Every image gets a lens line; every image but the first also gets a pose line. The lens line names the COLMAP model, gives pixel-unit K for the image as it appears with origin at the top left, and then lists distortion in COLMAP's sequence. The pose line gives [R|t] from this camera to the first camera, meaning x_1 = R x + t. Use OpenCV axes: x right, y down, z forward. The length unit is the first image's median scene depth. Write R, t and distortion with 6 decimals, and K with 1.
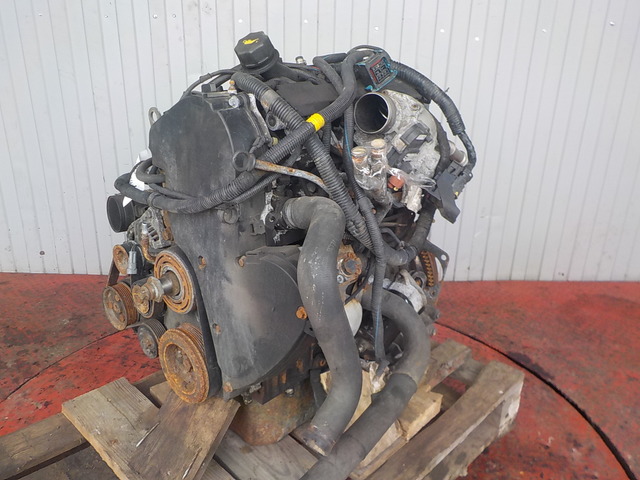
lens RADIAL K [[580.4, 0, 318.2], [0, 580.4, 232.1], [0, 0, 1]] dist [0.009249, -0.007390]
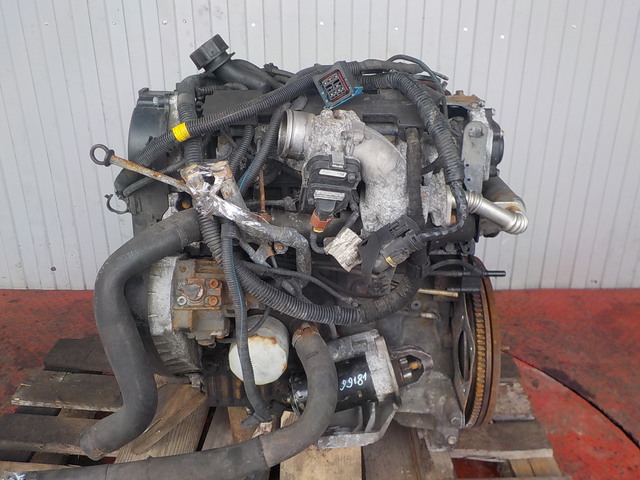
lens RADIAL K [[580.4, 0, 318.2], [0, 580.4, 232.1], [0, 0, 1]] dist [0.009249, -0.007390]
pose [[0.999600, -0.018928, -0.021033, -0.013110], [0.018887, 0.999819, -0.002146, -0.017332], [0.021070, 0.001748, 0.999776, 0.045155]]
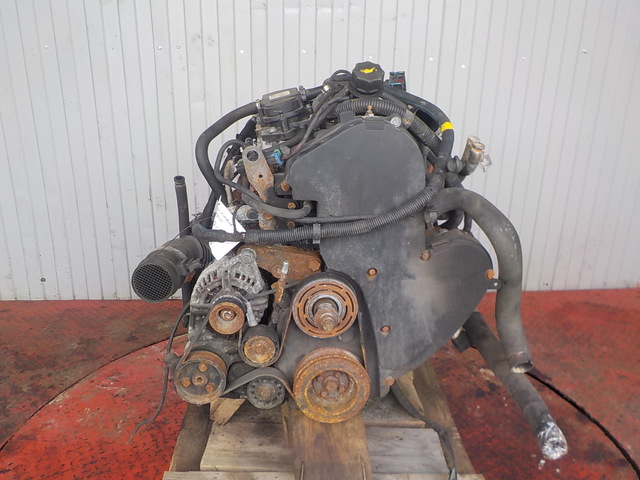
lens RADIAL K [[580.4, 0, 318.2], [0, 580.4, 232.1], [0, 0, 1]] dist [0.009249, -0.007390]
pose [[0.997737, -0.026796, 0.061664, -0.067824], [0.029494, 0.998628, -0.043267, 0.012568], [-0.060420, 0.044988, 0.997159, -0.042165]]
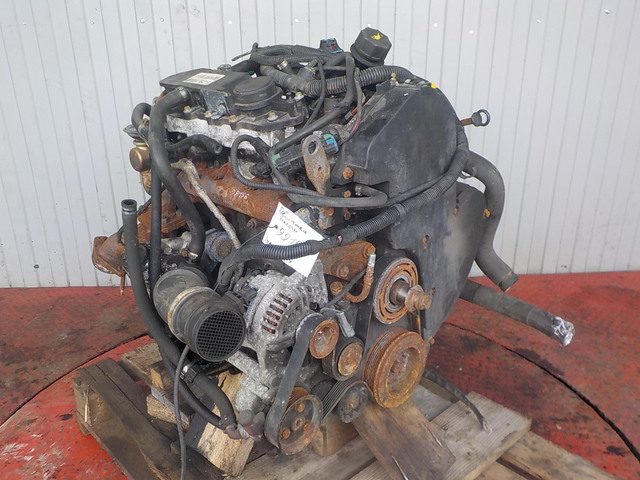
lens RADIAL K [[580.4, 0, 318.2], [0, 580.4, 232.1], [0, 0, 1]] dist [0.009249, -0.007390]
pose [[0.999128, -0.040255, 0.011110, -0.010022], [0.040213, 0.999183, 0.003970, -0.008048], [-0.011261, -0.003519, 0.999930, 0.016924]]
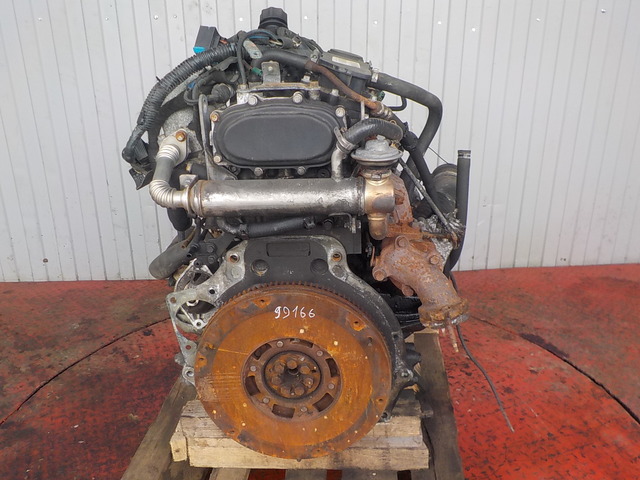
lens RADIAL K [[580.4, 0, 318.2], [0, 580.4, 232.1], [0, 0, 1]] dist [0.009249, -0.007390]
pose [[0.998656, -0.041640, 0.030844, -0.045307], [0.042358, 0.998838, -0.022980, 0.034311], [-0.029851, 0.024255, 0.999260, -0.004955]]
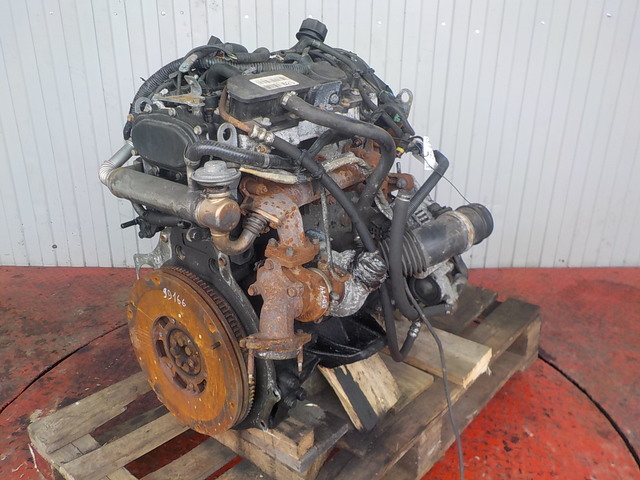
lens RADIAL K [[580.4, 0, 318.2], [0, 580.4, 232.1], [0, 0, 1]] dist [0.009249, -0.007390]
pose [[0.999920, -0.012601, 0.001482, -0.013499], [0.012588, 0.999887, 0.008232, 0.009114], [-0.001586, -0.008213, 0.999965, -0.027741]]
